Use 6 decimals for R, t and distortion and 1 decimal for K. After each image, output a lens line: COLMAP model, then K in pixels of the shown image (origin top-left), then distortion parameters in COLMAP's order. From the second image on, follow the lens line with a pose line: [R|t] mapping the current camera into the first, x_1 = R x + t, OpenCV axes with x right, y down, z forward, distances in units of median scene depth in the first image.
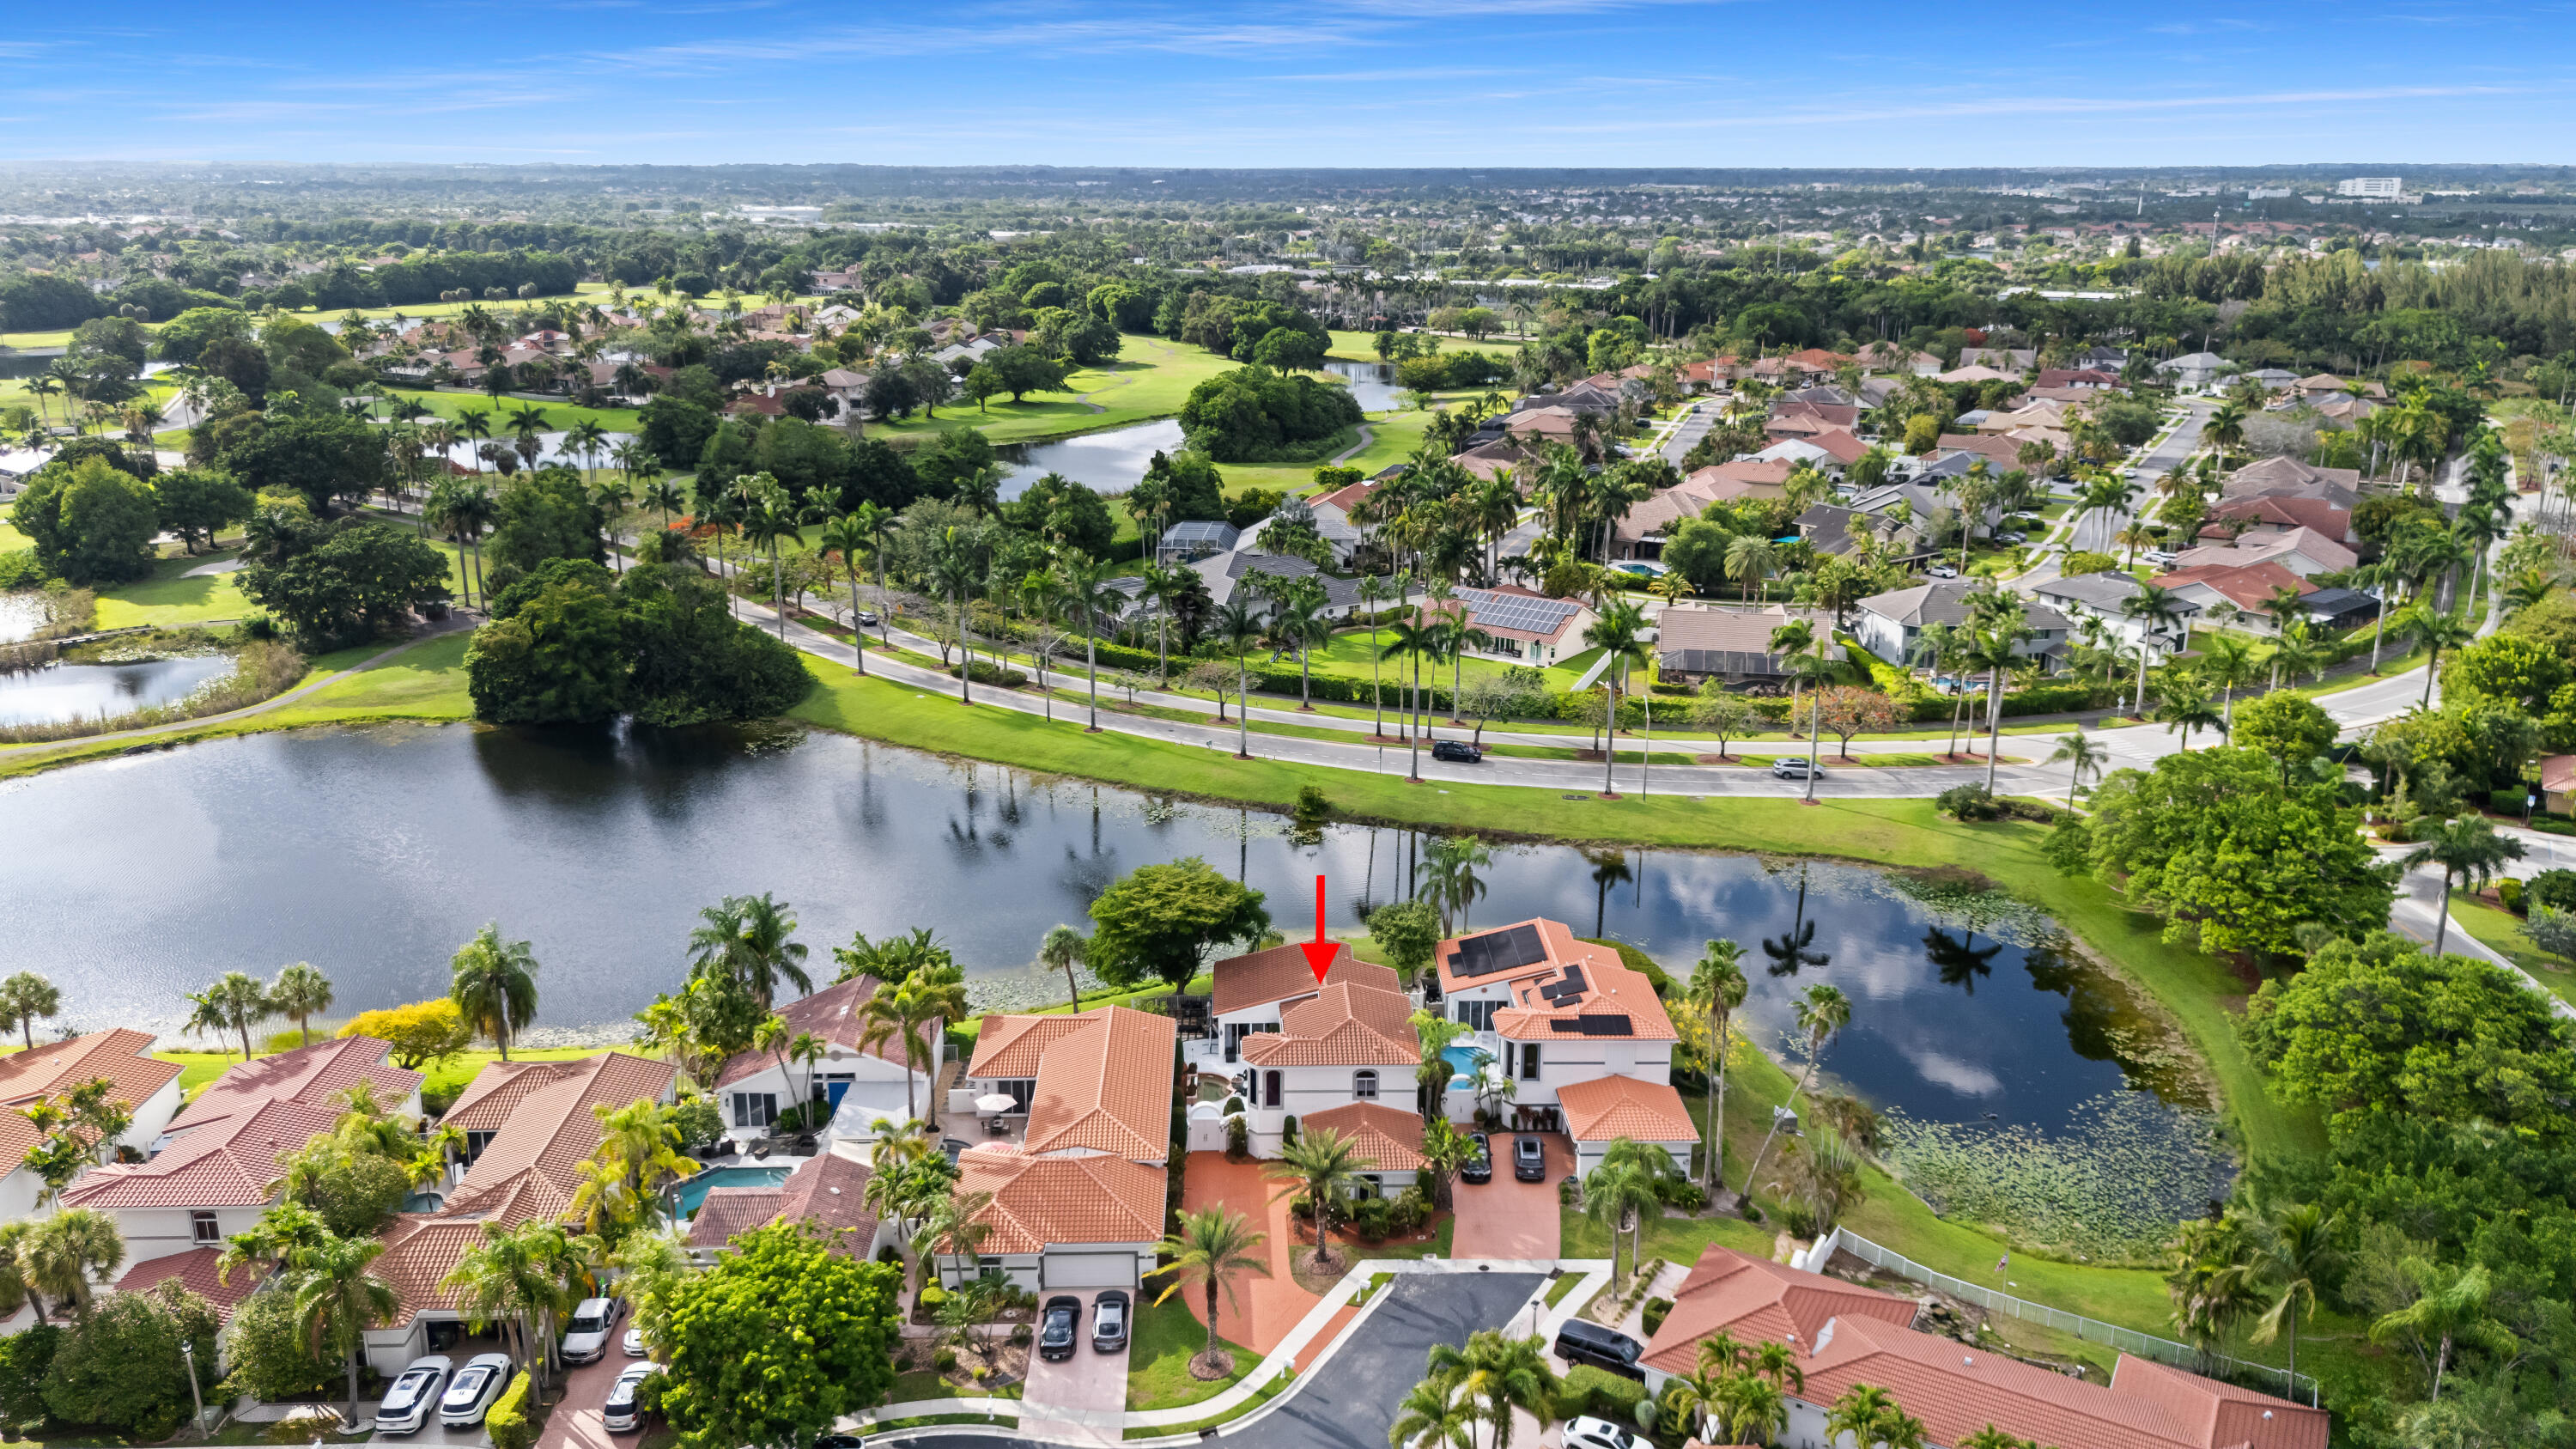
lens RADIAL K [[1900.2, 0, 1288.0], [0, 1900.2, 724.5], [0, 0, 1]] dist [0.099373, -0.136735]
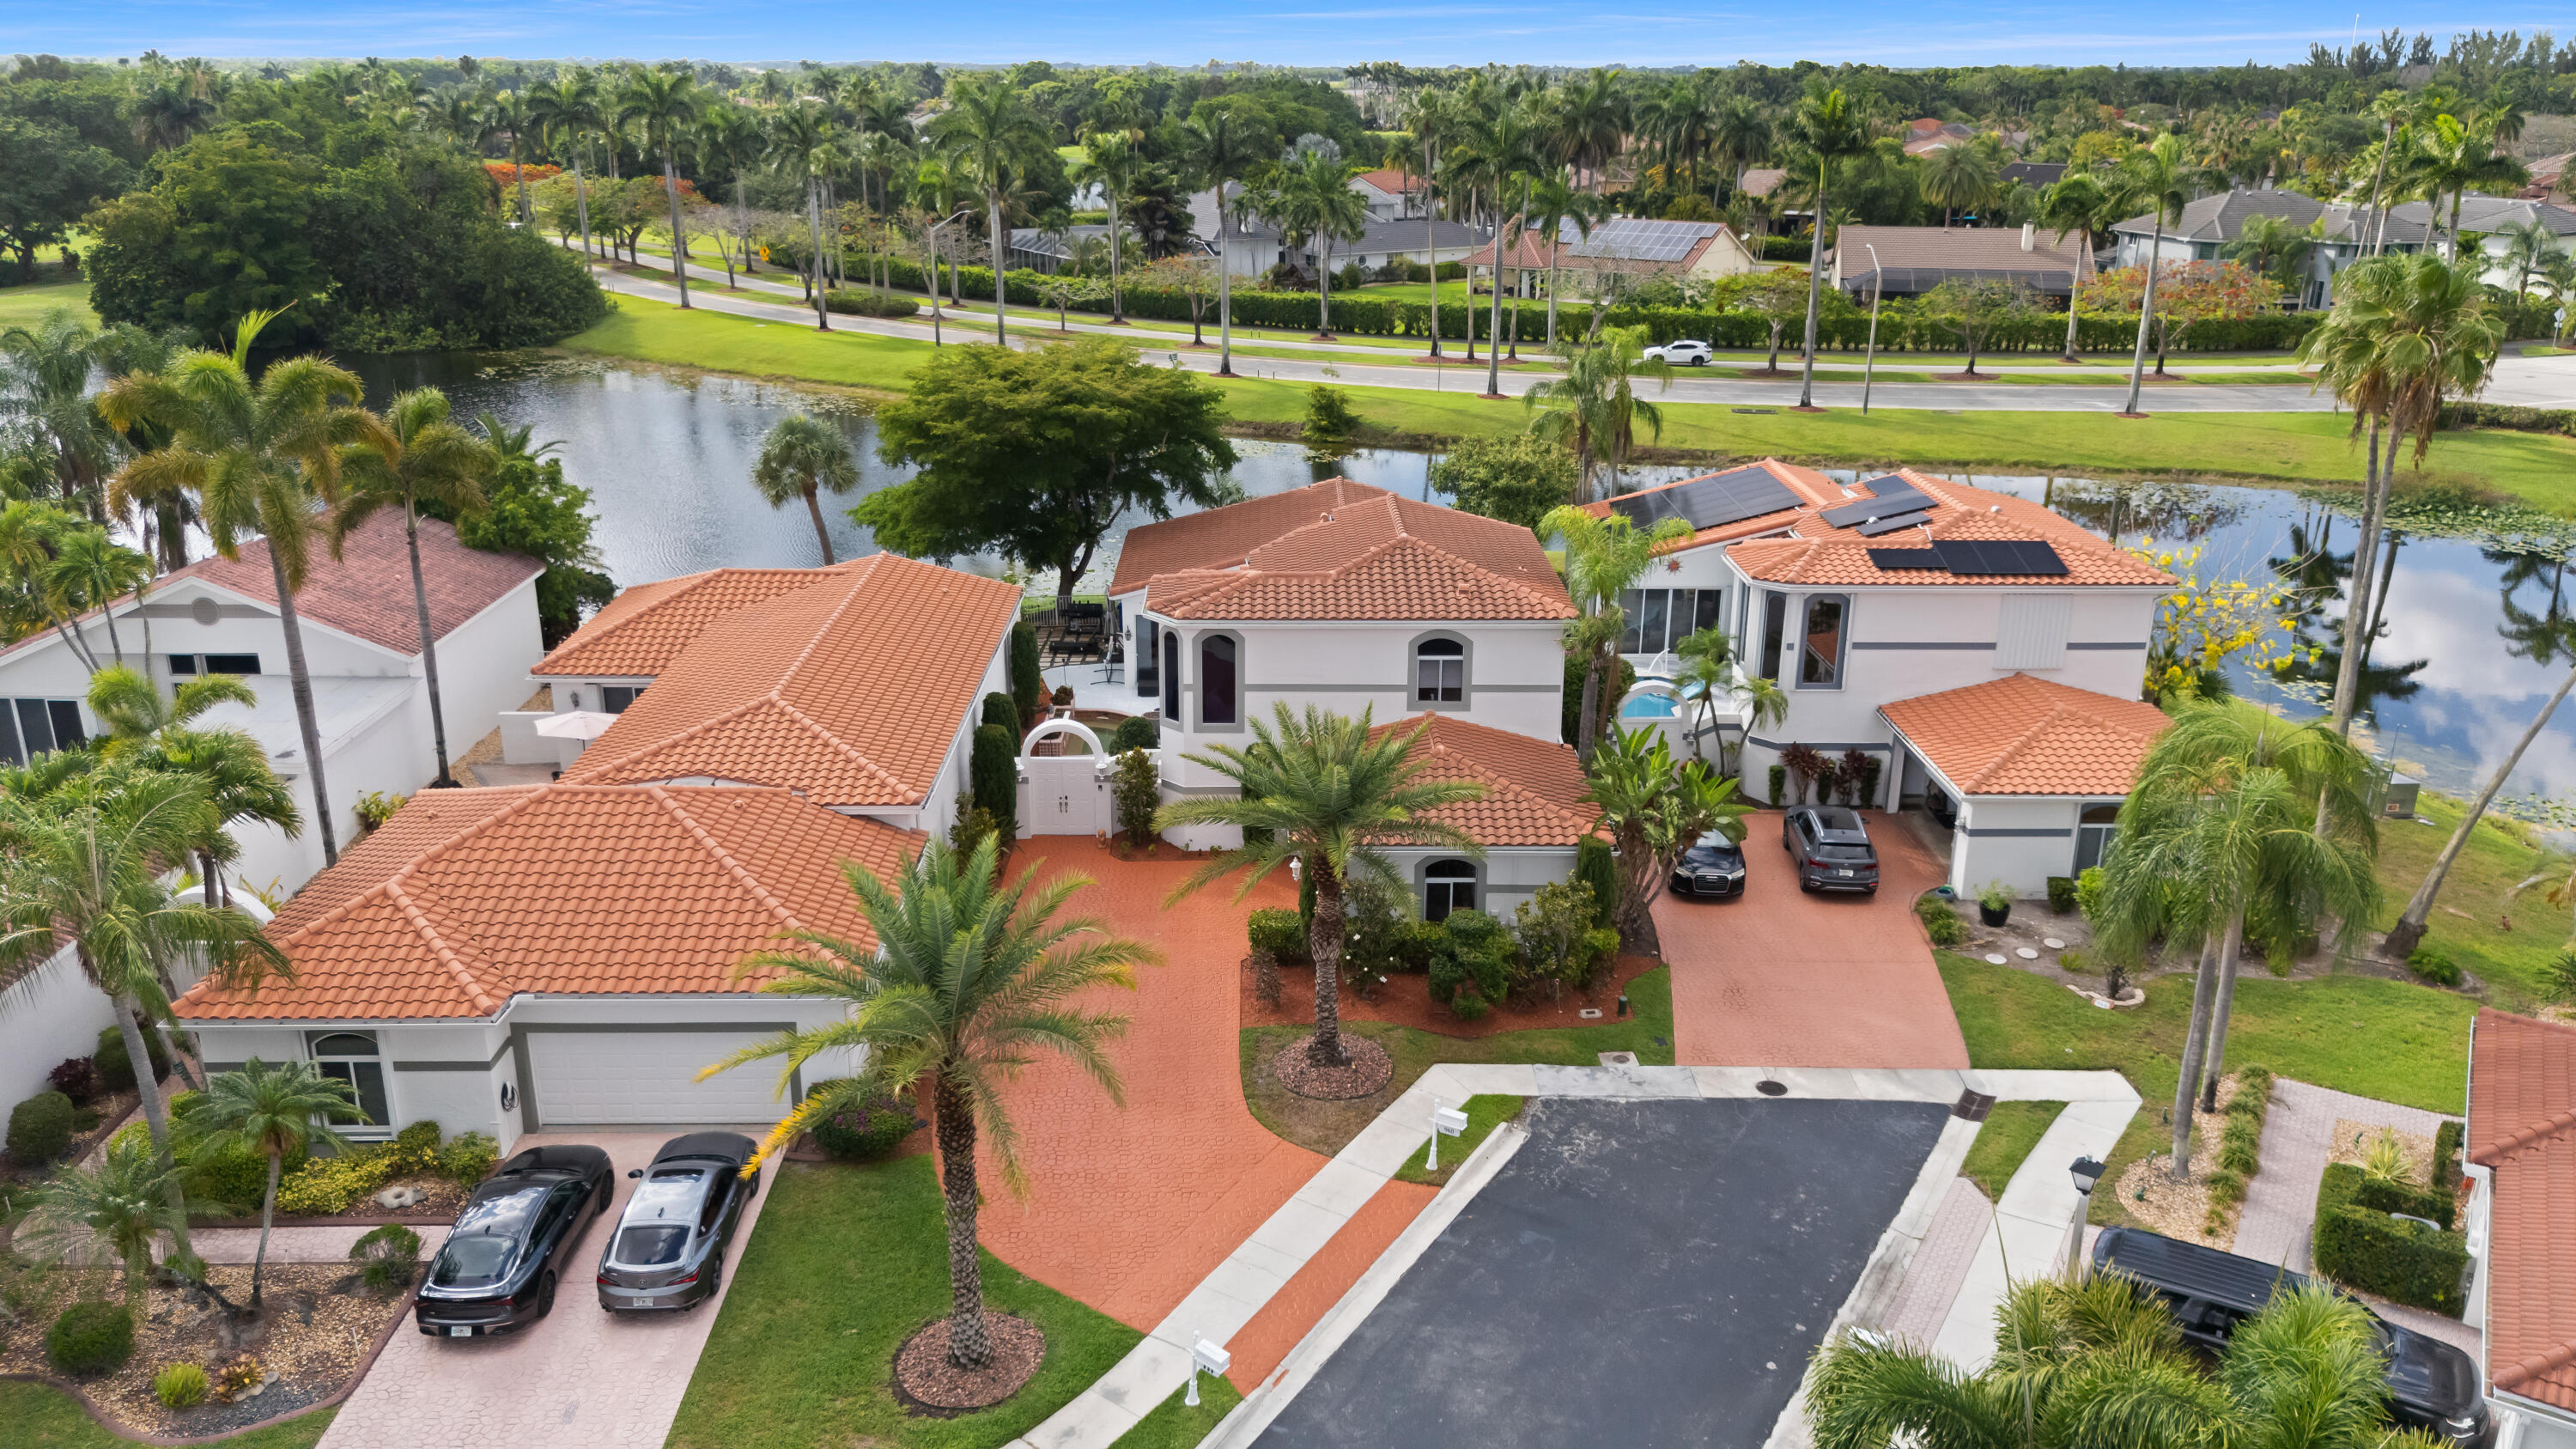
lens RADIAL K [[1900.2, 0, 1288.0], [0, 1900.2, 724.5], [0, 0, 1]] dist [0.099373, -0.136735]
pose [[0.999862, 0.006001, -0.015461, 0.013830], [-0.005305, 0.998990, 0.044617, 0.179492], [0.015713, -0.044529, 0.998885, 0.575084]]
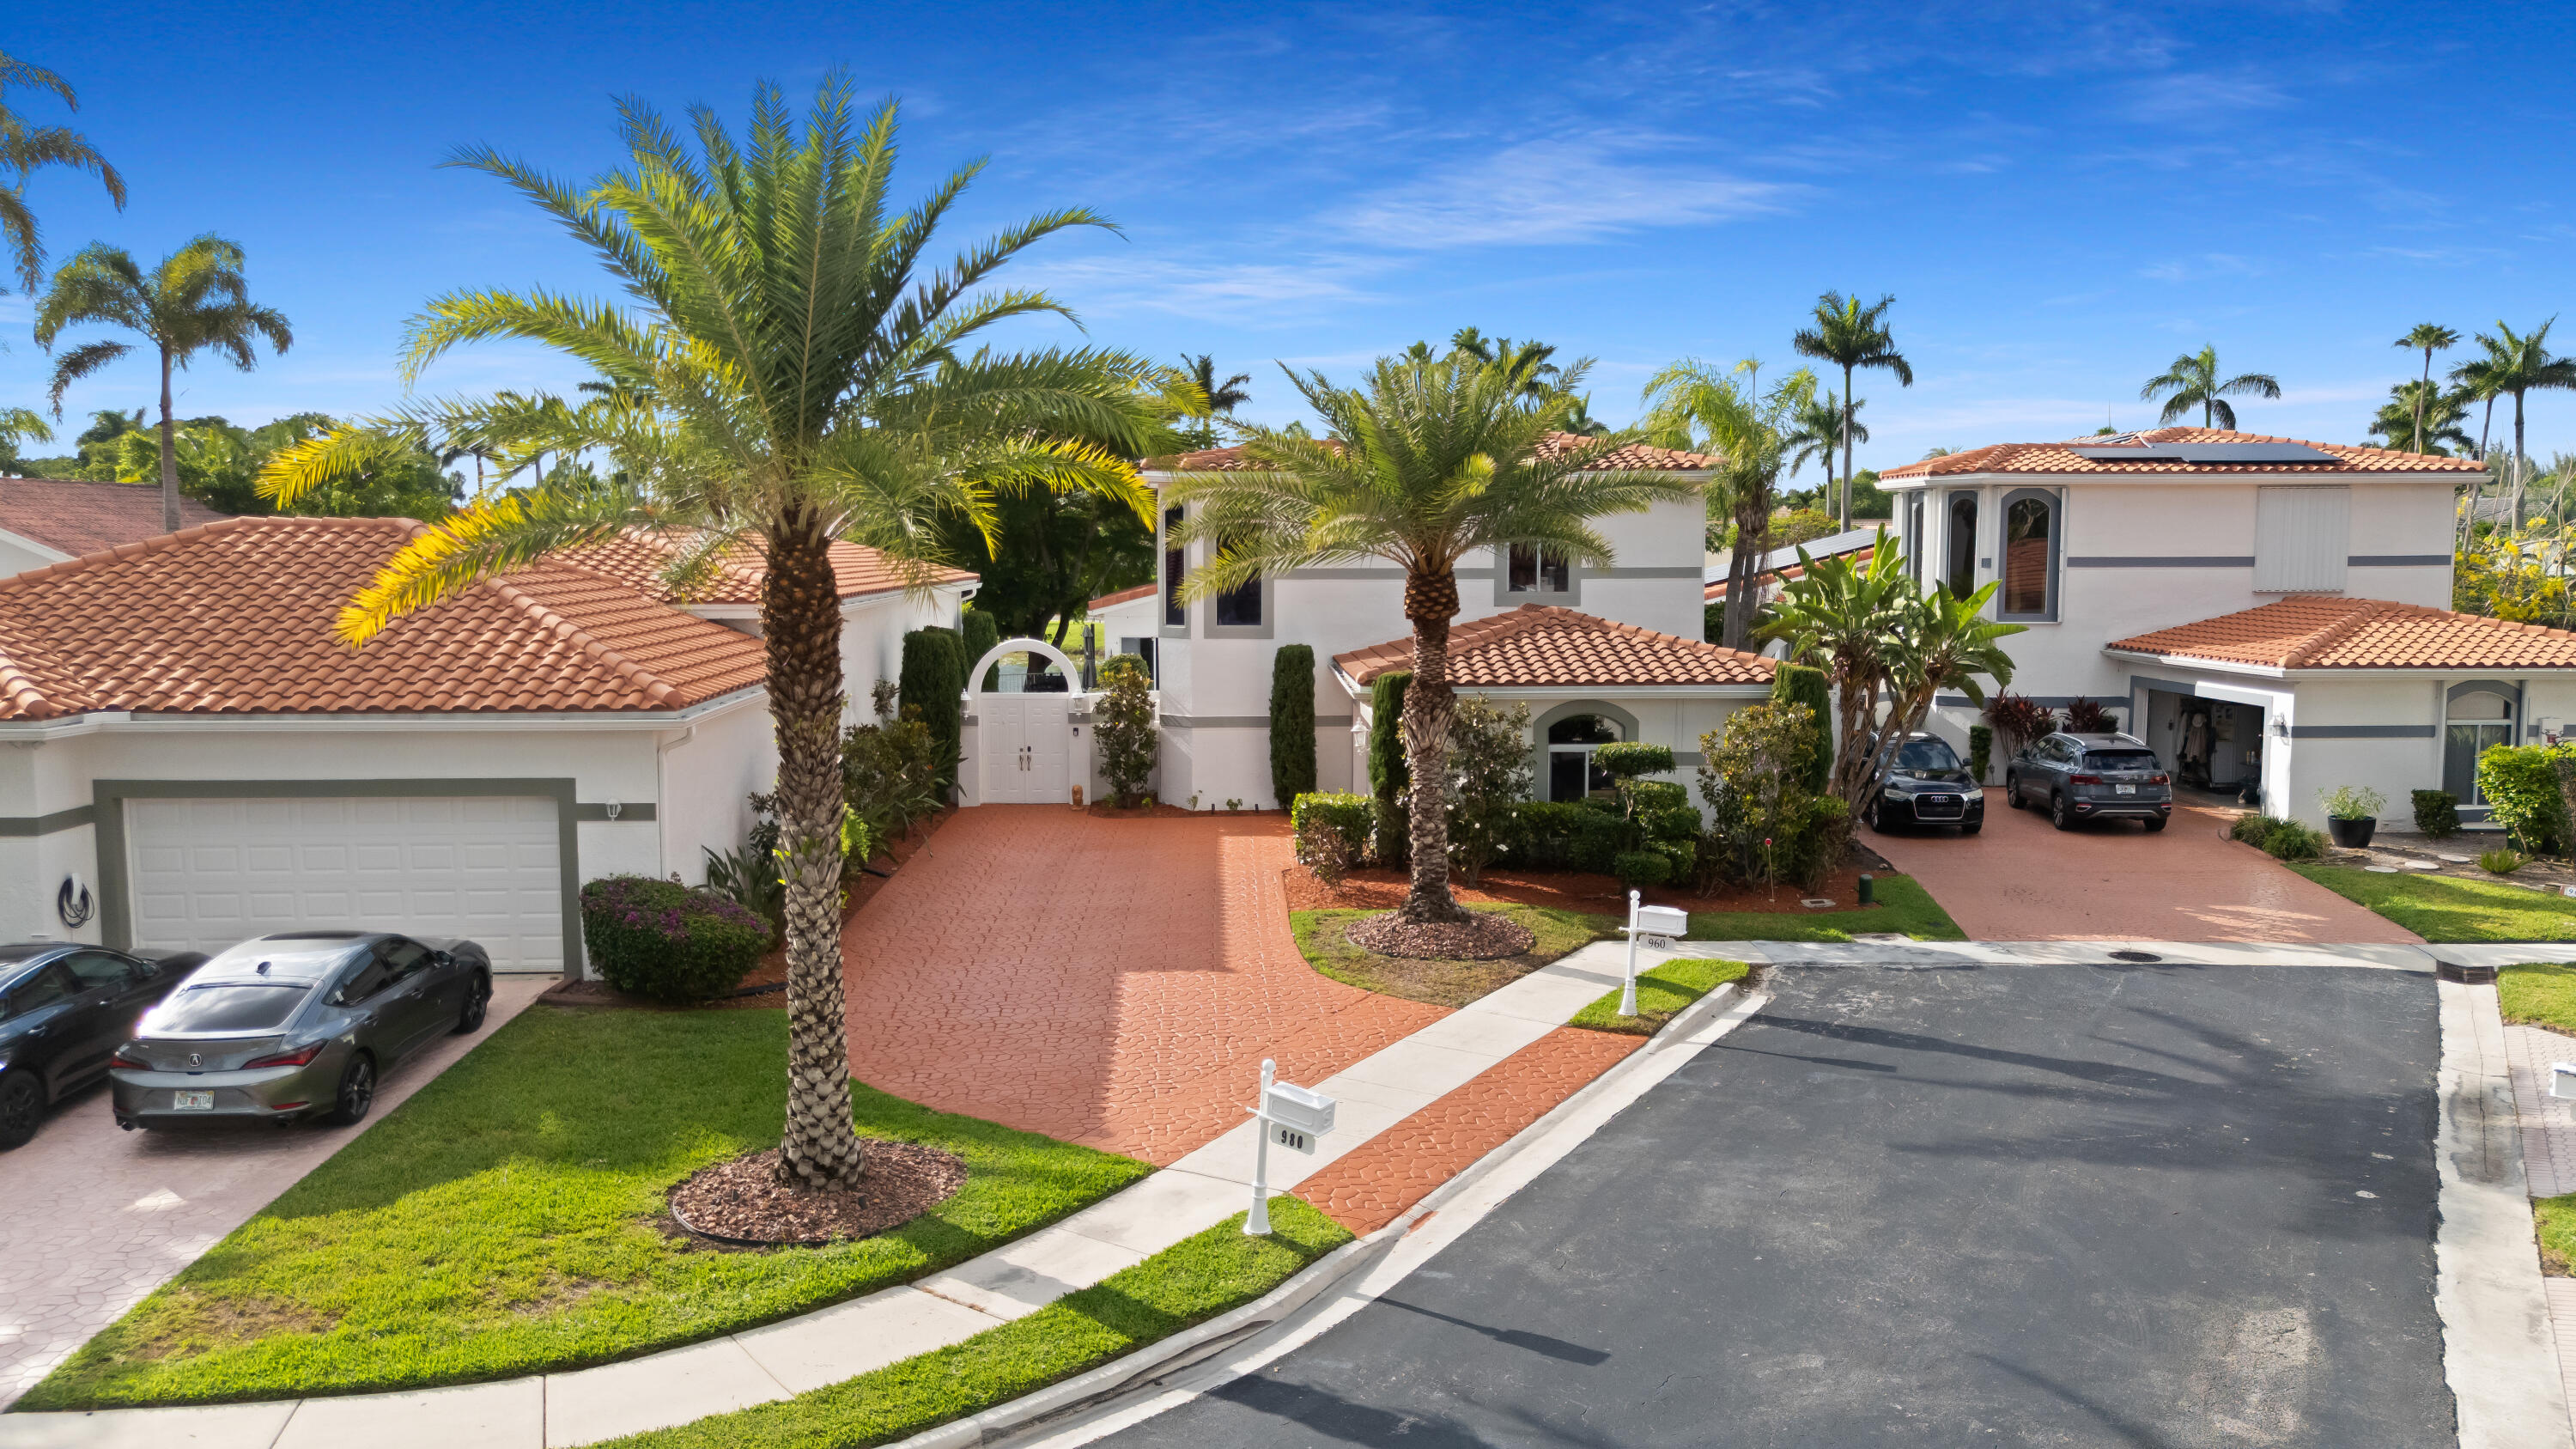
lens RADIAL K [[1892.1, 0, 1288.0], [0, 1892.1, 724.5], [0, 0, 1]] dist [0.082121, -0.073536]
pose [[0.999981, -0.006174, 0.000444, 0.000027], [0.006145, 0.981574, -0.190986, 0.270838], [0.000743, 0.190985, 0.981593, 0.693338]]
